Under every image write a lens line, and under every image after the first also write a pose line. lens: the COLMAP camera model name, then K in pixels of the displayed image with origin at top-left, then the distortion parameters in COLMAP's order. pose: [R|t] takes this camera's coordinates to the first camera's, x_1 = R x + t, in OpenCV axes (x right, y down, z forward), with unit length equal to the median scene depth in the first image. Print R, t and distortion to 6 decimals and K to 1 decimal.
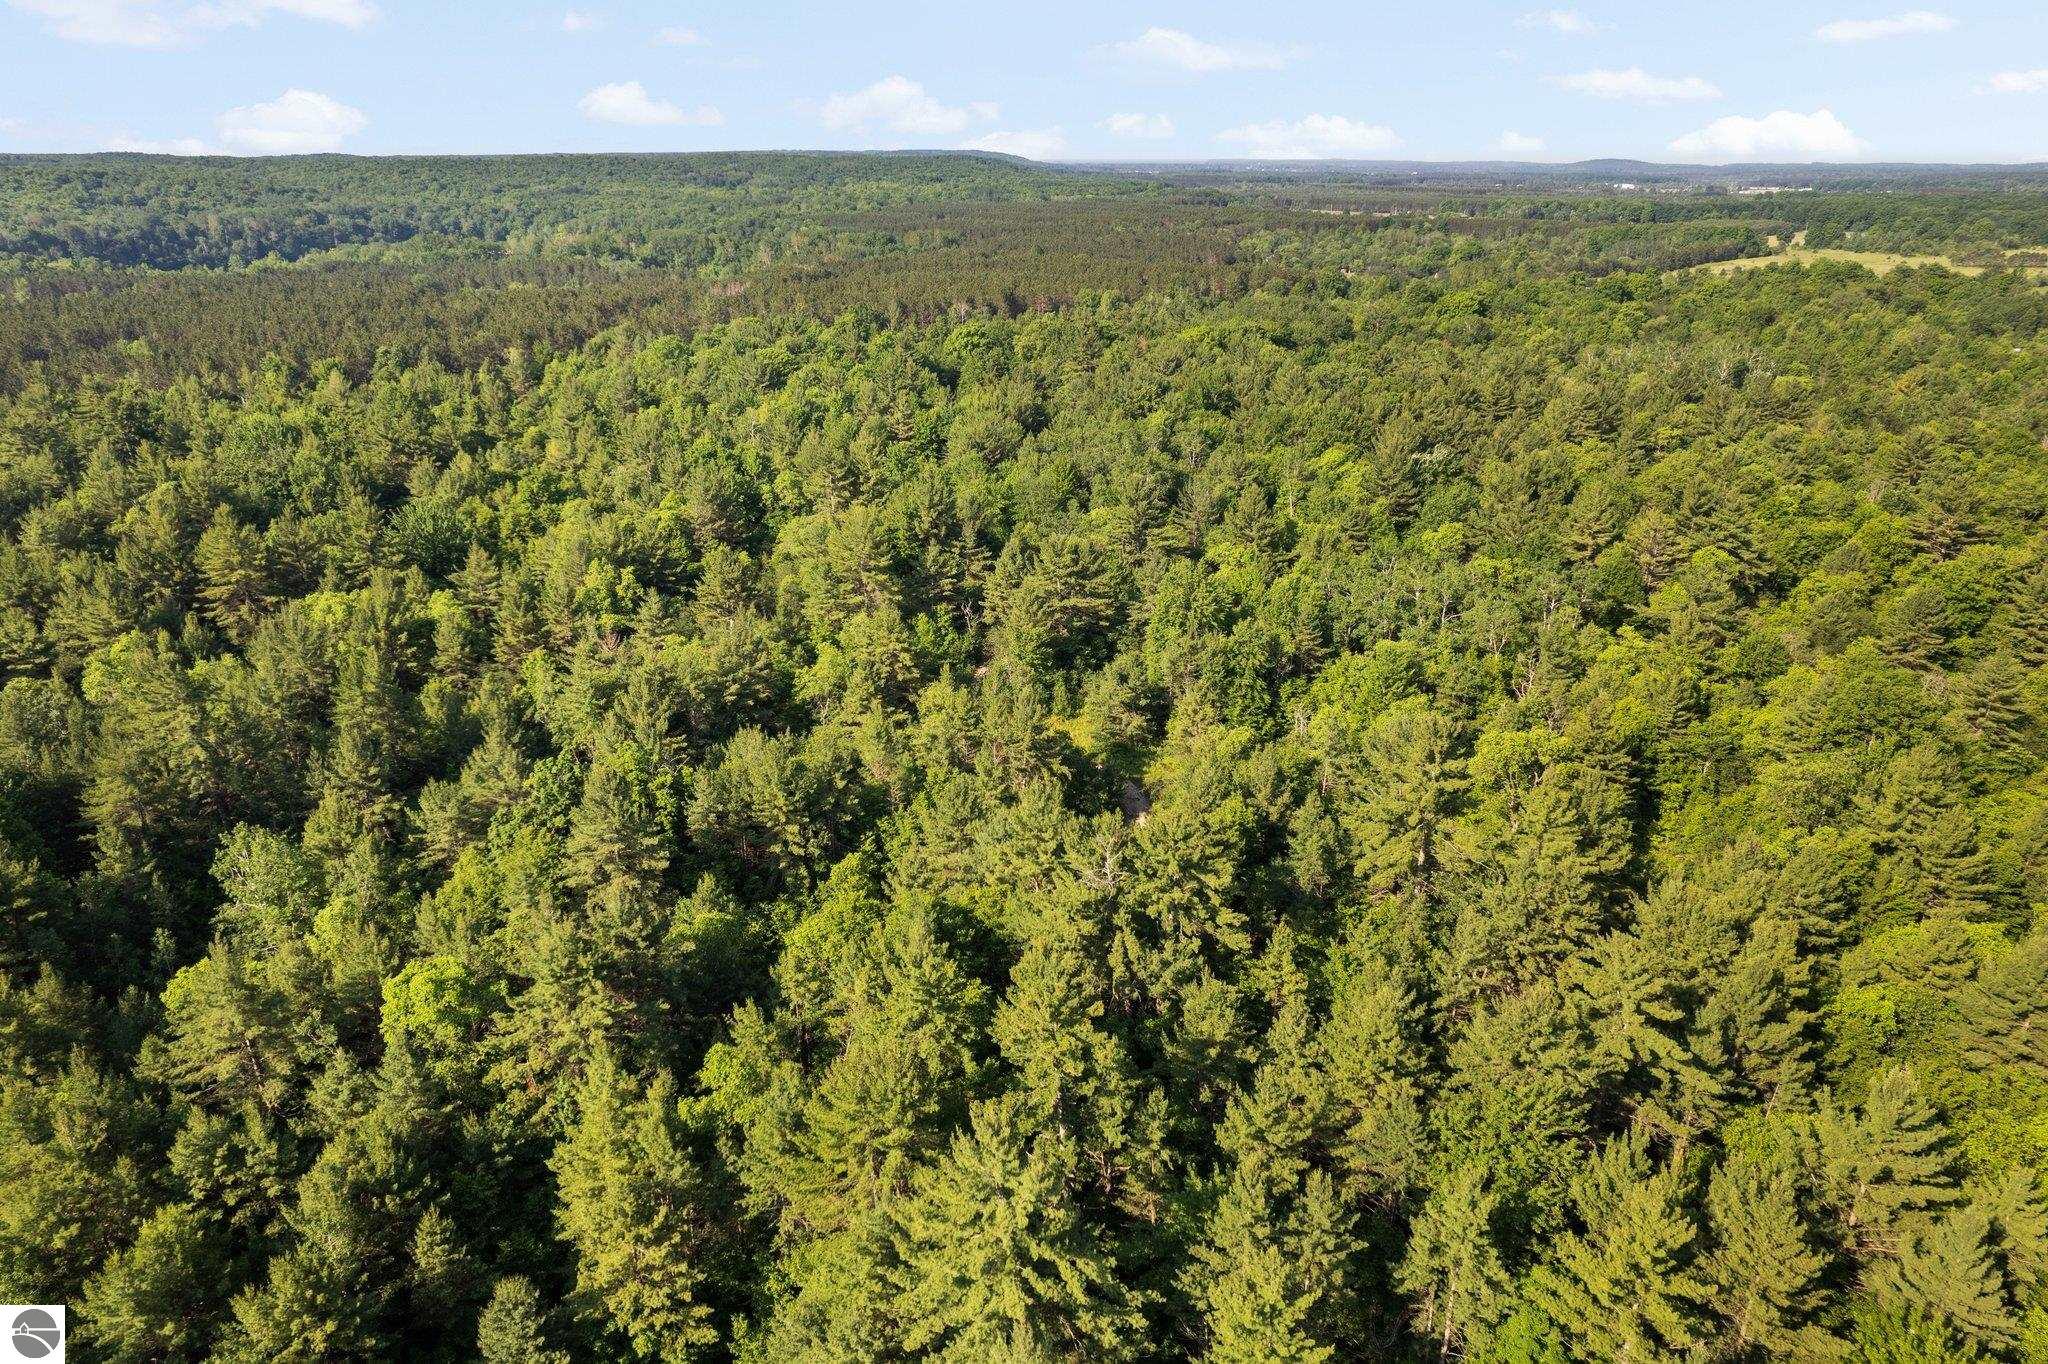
lens RADIAL K [[1341.6, 0, 1024.0], [0, 1341.6, 682.0], [0, 0, 1]] dist [-0.086547, 0.078382]
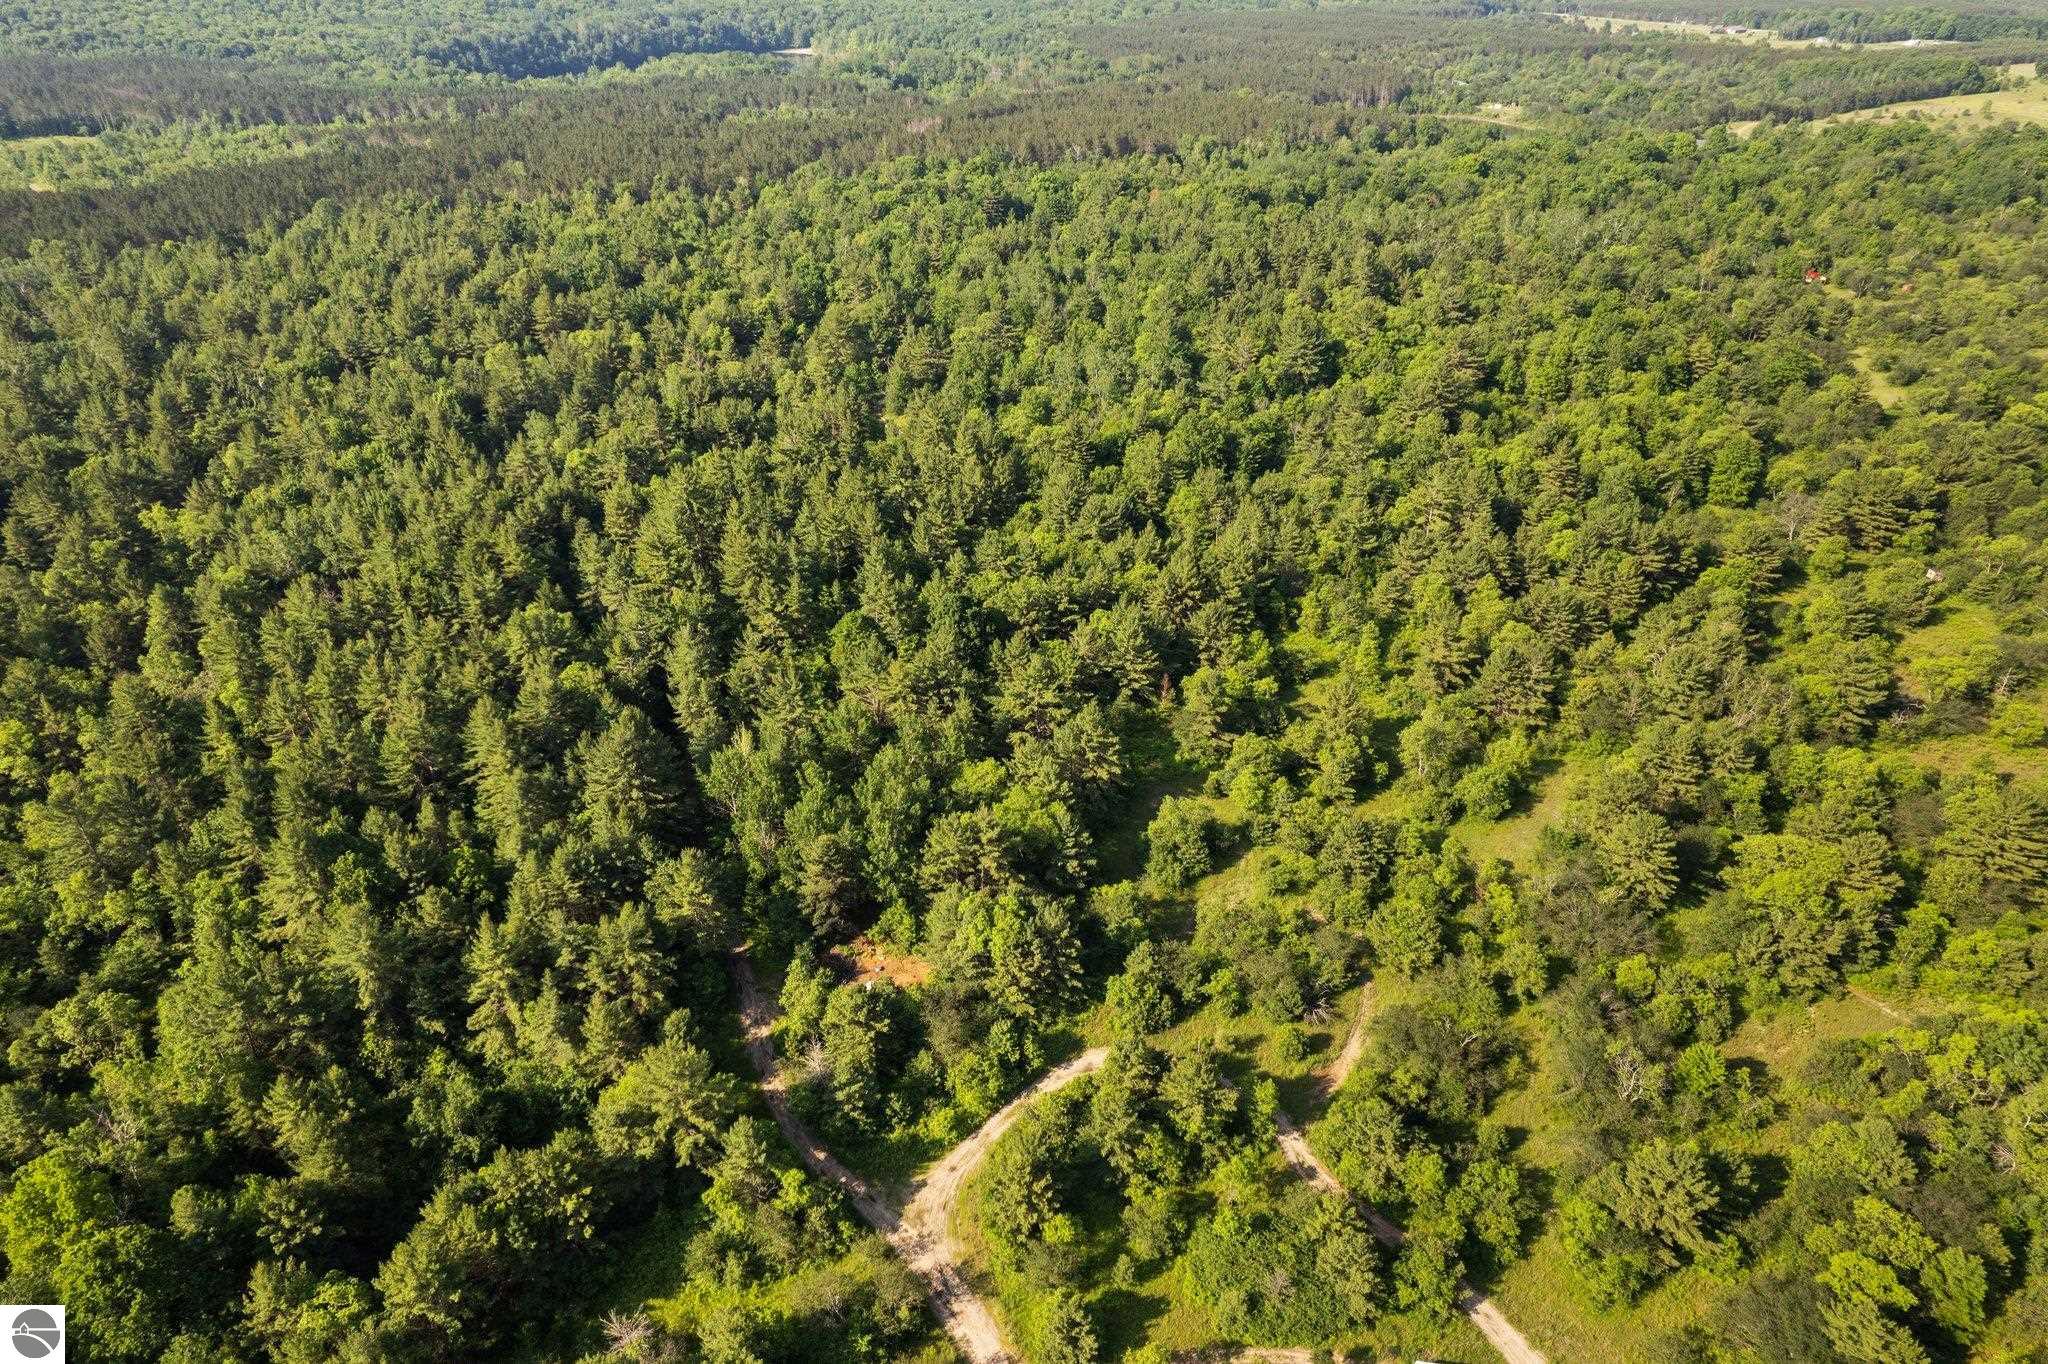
lens RADIAL K [[1341.6, 0, 1024.0], [0, 1341.6, 682.0], [0, 0, 1]] dist [-0.086547, 0.078382]
pose [[0.968558, 0.125362, -0.214892, 0.632560], [-0.090482, 0.982114, 0.165121, 0.067469], [0.231749, -0.140486, 0.962578, -0.898731]]
